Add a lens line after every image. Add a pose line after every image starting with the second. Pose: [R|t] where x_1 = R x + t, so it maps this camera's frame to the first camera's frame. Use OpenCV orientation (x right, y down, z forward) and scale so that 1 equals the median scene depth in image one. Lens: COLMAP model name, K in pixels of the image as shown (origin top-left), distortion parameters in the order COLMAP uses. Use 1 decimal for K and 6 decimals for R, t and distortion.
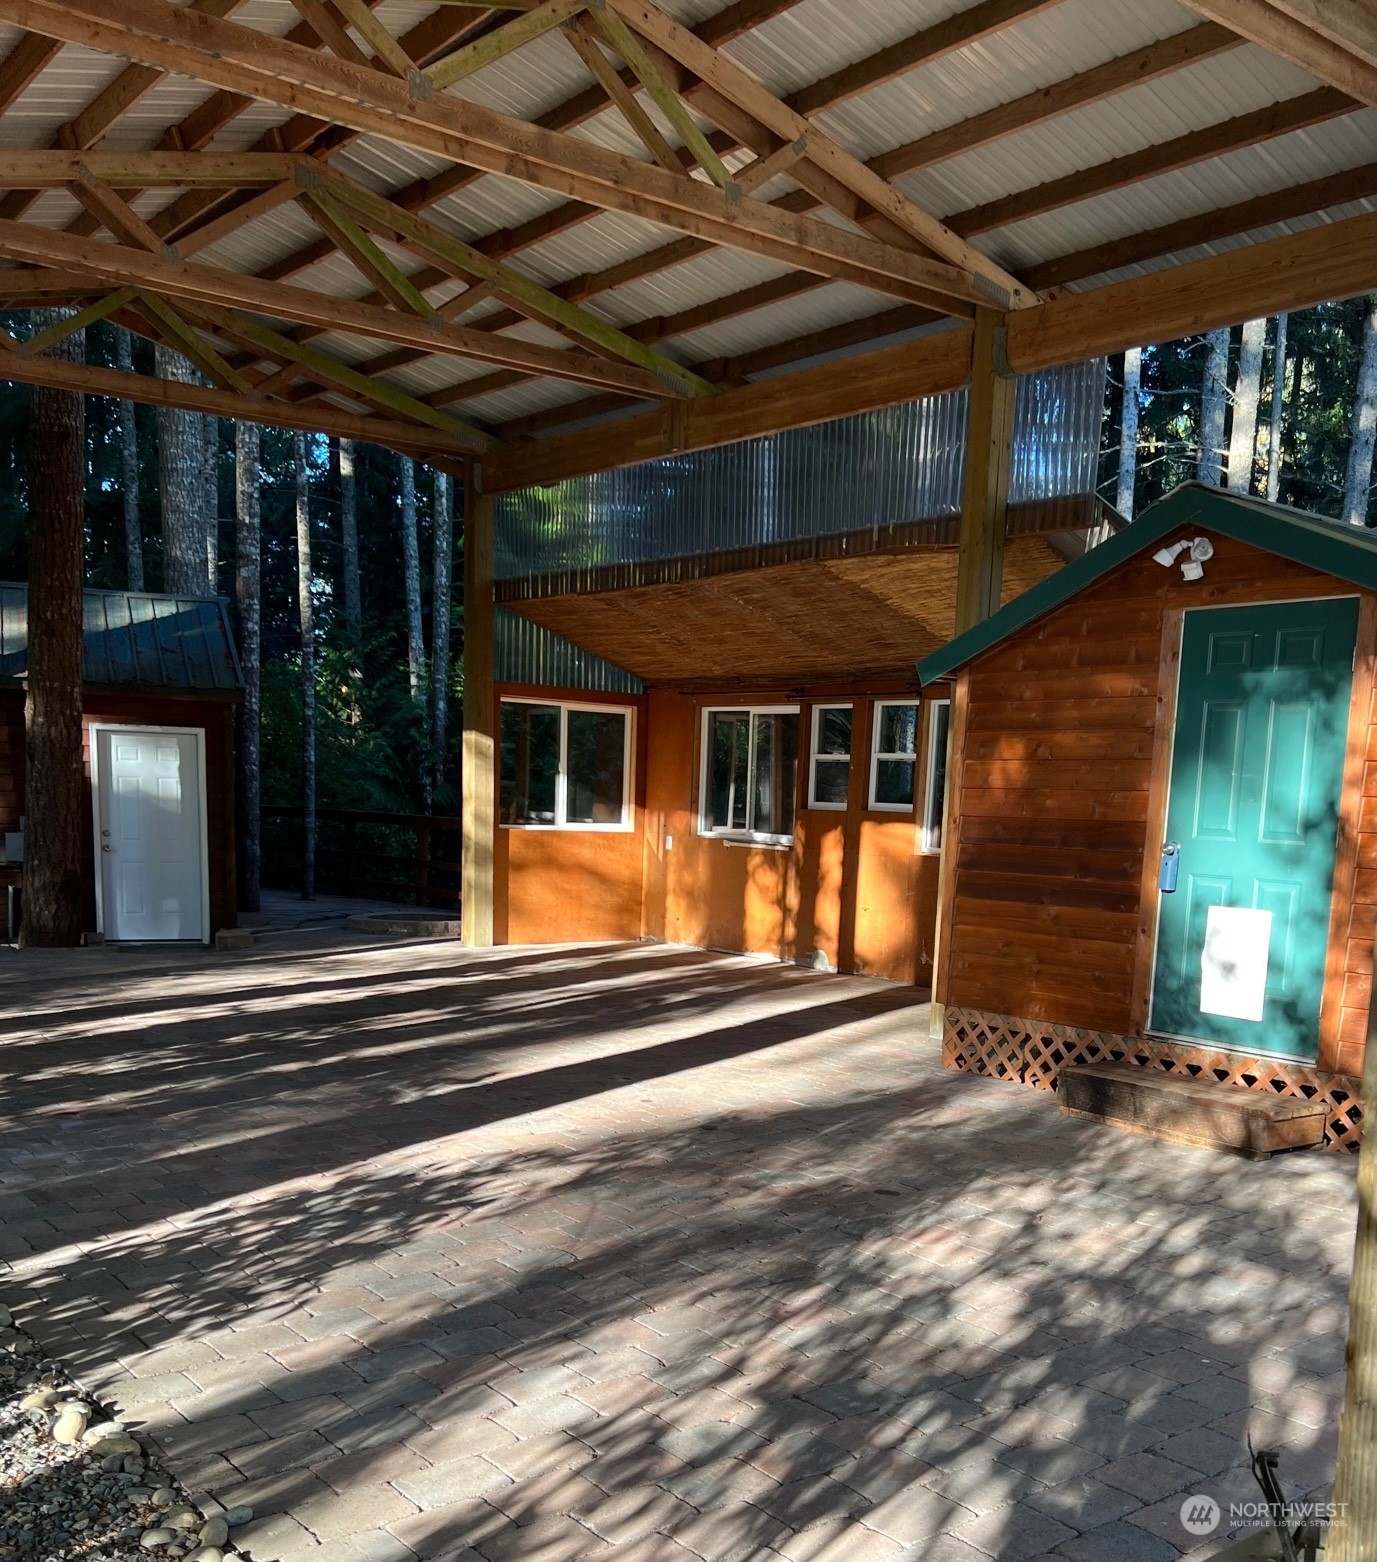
lens RADIAL K [[1595.0, 0, 688.5], [0, 1595.0, 781.0], [0, 0, 1]] dist [-0.000602, -0.002872]
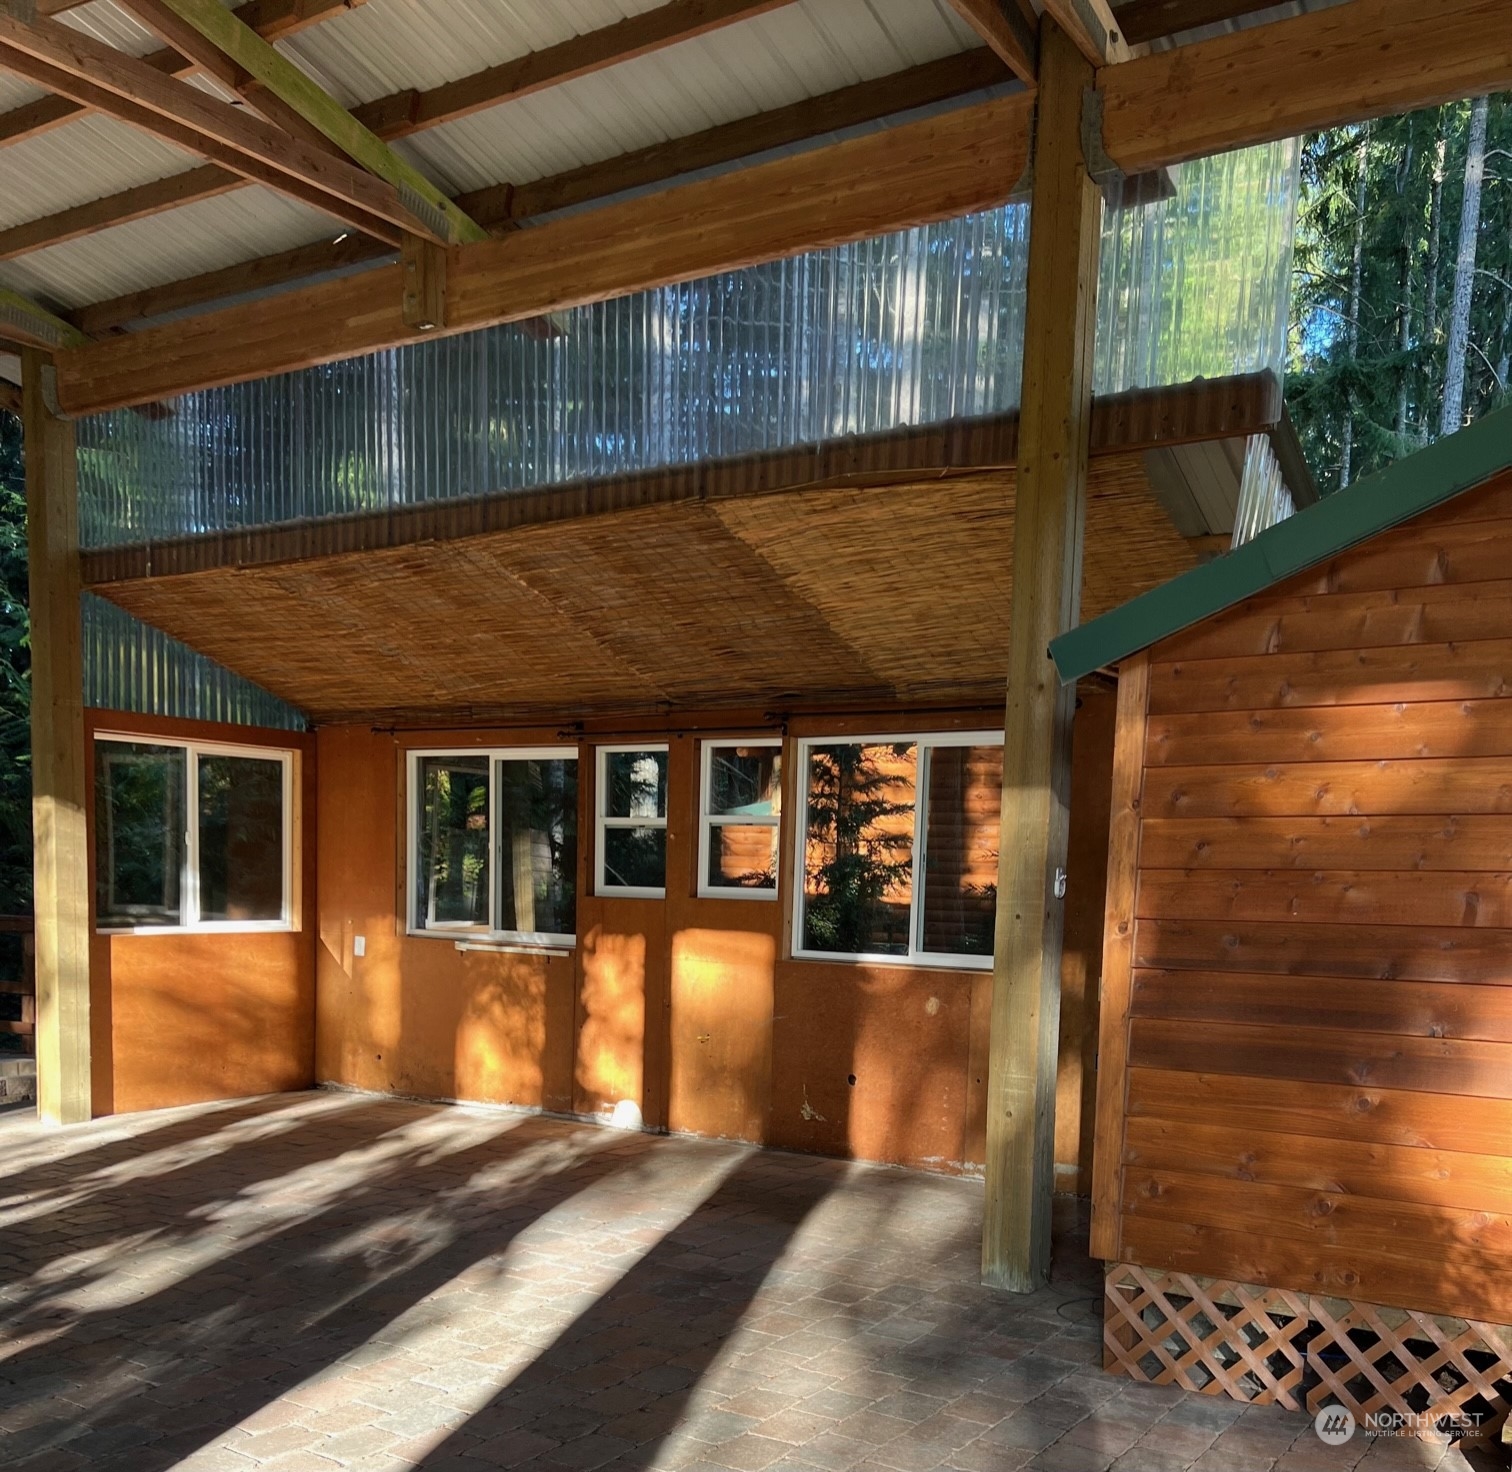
lens RADIAL K [[1643.2, 0, 754.9], [0, 1643.2, 883.1], [0, 0, 1]] dist [0.030093, -0.000544]
pose [[0.948522, -0.013795, 0.316411, -0.086777], [0.008079, 0.999780, 0.019371, -0.001962], [-0.316609, -0.015817, 0.948424, 0.318657]]
